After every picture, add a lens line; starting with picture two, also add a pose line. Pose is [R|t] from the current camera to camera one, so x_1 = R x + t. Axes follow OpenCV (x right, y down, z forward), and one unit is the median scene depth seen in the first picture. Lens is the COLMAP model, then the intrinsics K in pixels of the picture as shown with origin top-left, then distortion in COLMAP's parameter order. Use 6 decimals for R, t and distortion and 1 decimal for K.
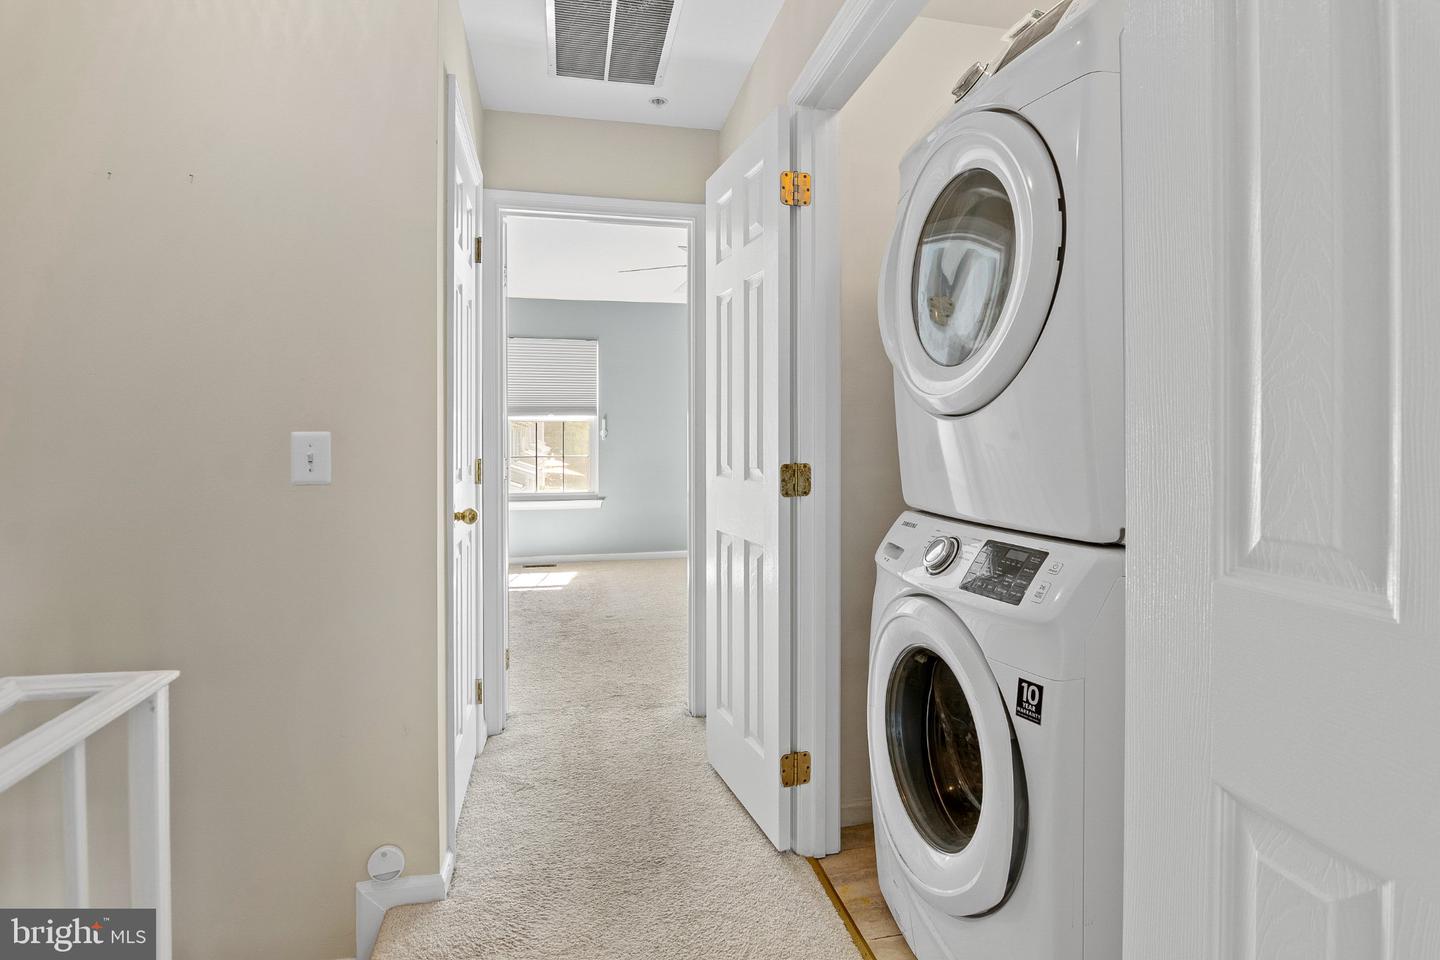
lens RADIAL K [[699.5, 0, 723.9], [0, 699.5, 435.6], [0, 0, 1]] dist [-0.010345, -0.002553]
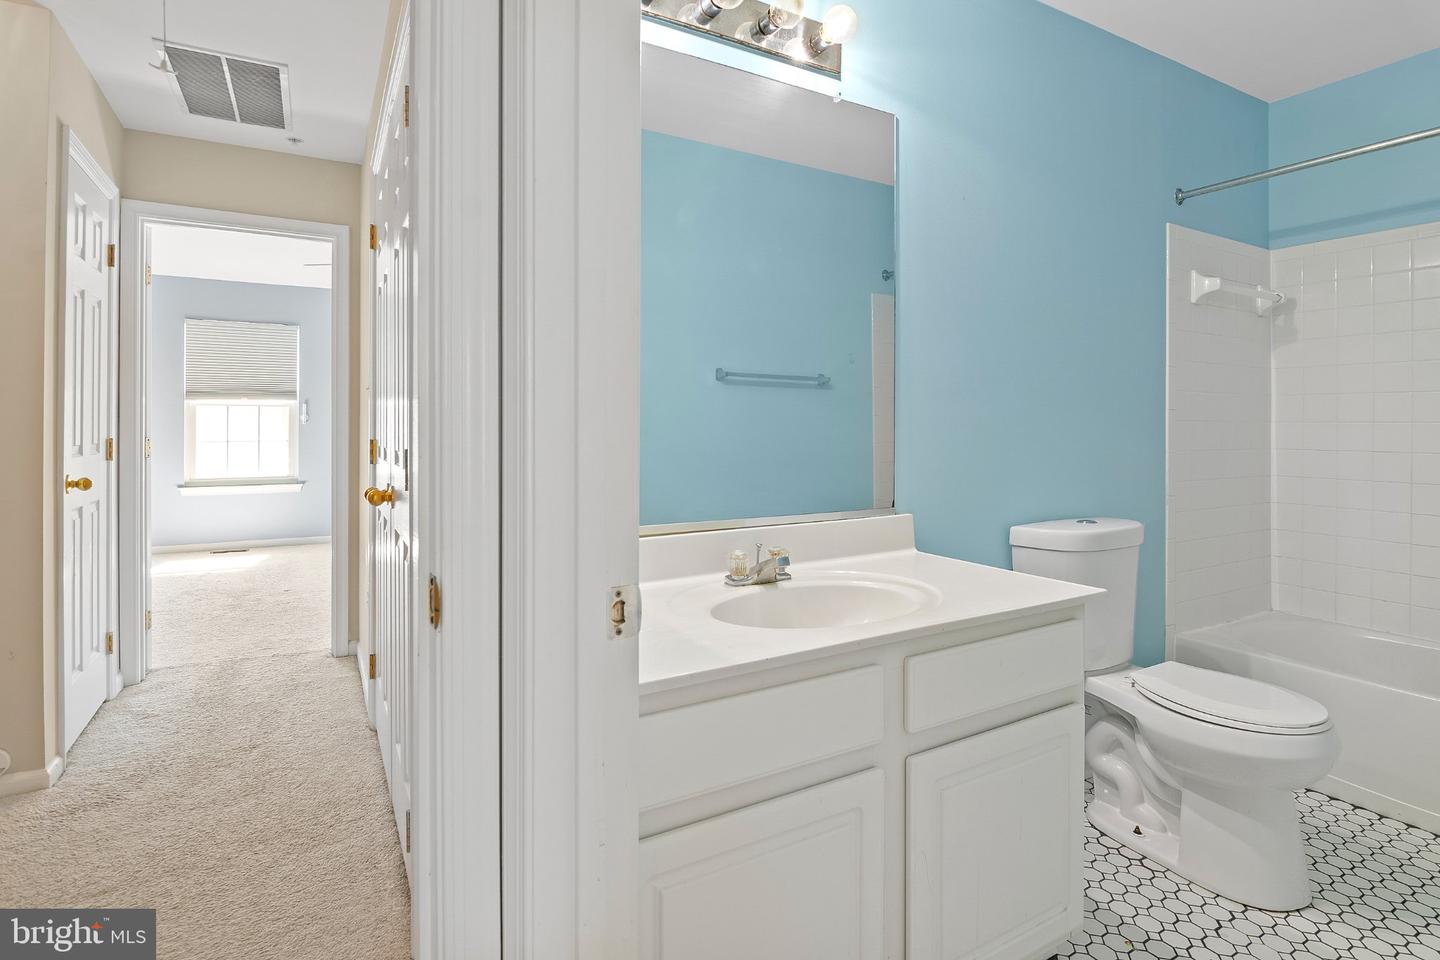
lens RADIAL K [[699.5, 0, 706.1], [0, 699.5, 417.6], [0, 0, 1]] dist [-0.010345, -0.002553]
pose [[0.956624, 0.005237, 0.291278, 0.242730], [-0.003550, 0.999974, -0.006320, 0.002774], [-0.291303, 0.005012, 0.956618, -0.354390]]
